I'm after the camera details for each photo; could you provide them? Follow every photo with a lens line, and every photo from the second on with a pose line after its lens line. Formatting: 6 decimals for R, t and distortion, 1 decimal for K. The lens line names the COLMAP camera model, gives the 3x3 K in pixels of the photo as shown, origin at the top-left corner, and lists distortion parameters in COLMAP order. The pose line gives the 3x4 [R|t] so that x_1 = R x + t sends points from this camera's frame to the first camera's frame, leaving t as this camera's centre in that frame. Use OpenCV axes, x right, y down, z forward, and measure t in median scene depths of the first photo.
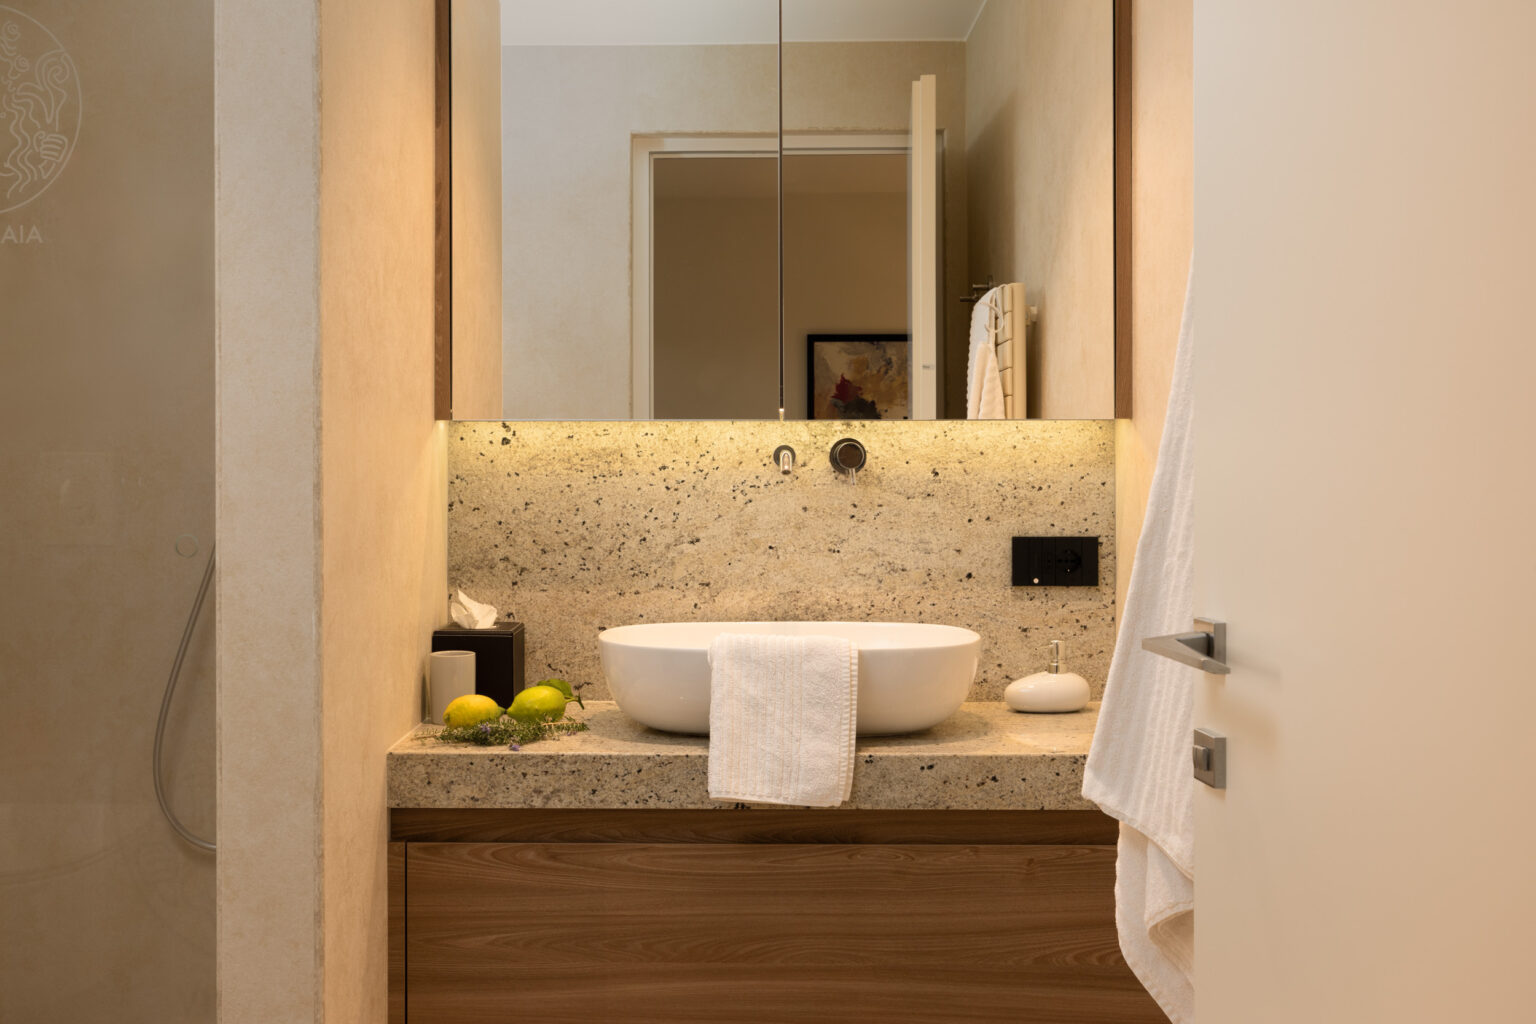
lens RADIAL K [[1487.9, 0, 757.6], [0, 1487.9, 501.4], [0, 0, 1]] dist [0.030483, 0.000000]
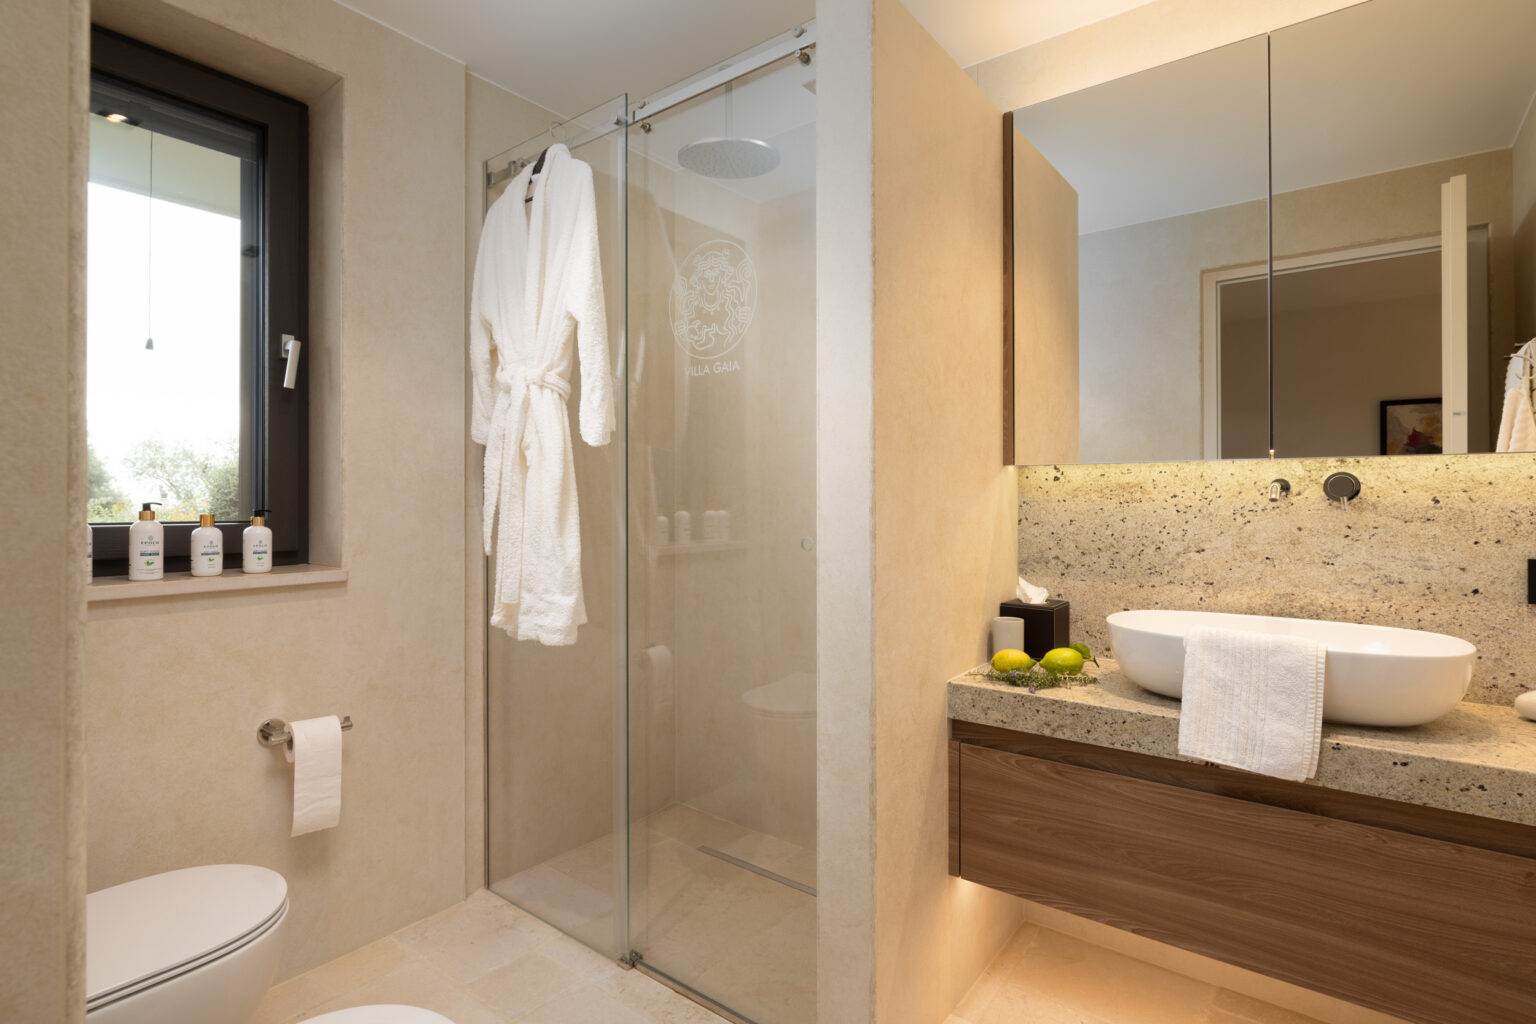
lens RADIAL K [[790.5, 0, 764.4], [0, 790.5, 502.6], [0, 0, 1]] dist [0.001274, 0.003083]
pose [[0.796367, 0.004446, -0.604797, 0.080028], [-0.013310, 0.999860, -0.010175, -0.004646], [0.604667, 0.016152, 0.796315, 0.201520]]
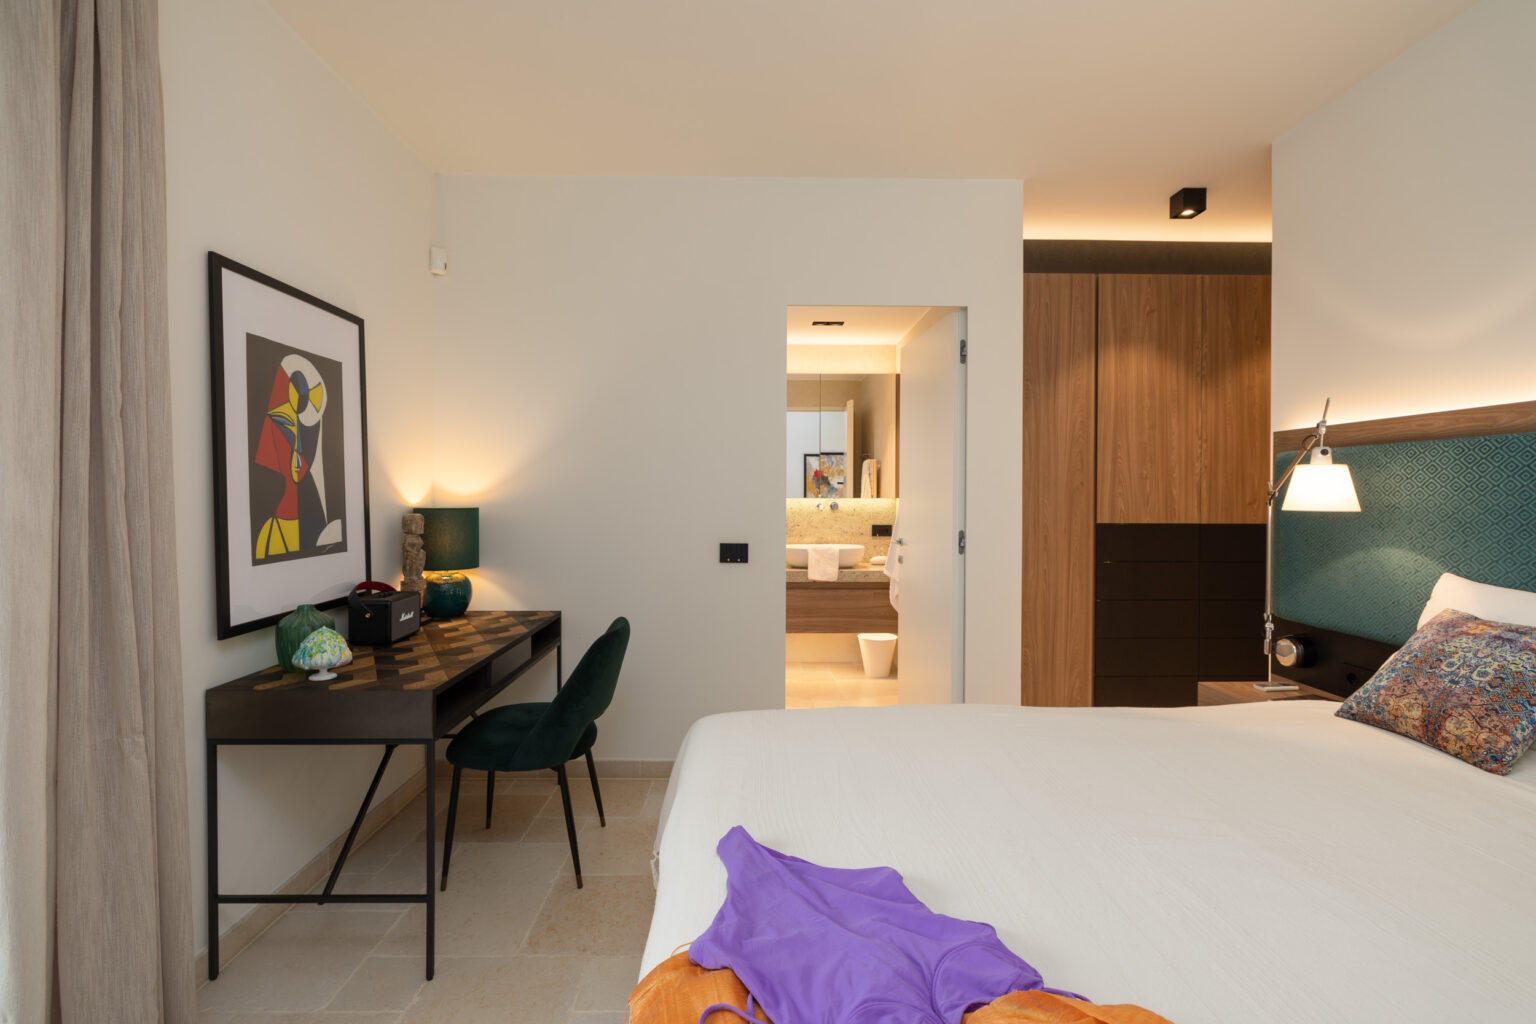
lens RADIAL K [[664.8, 0, 770.5], [0, 664.8, 514.9], [0, 0, 1]] dist [-0.000441, 0.000032]
pose [[0.999951, 0.003961, 0.009077, -0.148204], [-0.004038, 0.999956, 0.008433, -0.021951], [-0.009043, -0.008470, 0.999923, -0.969806]]
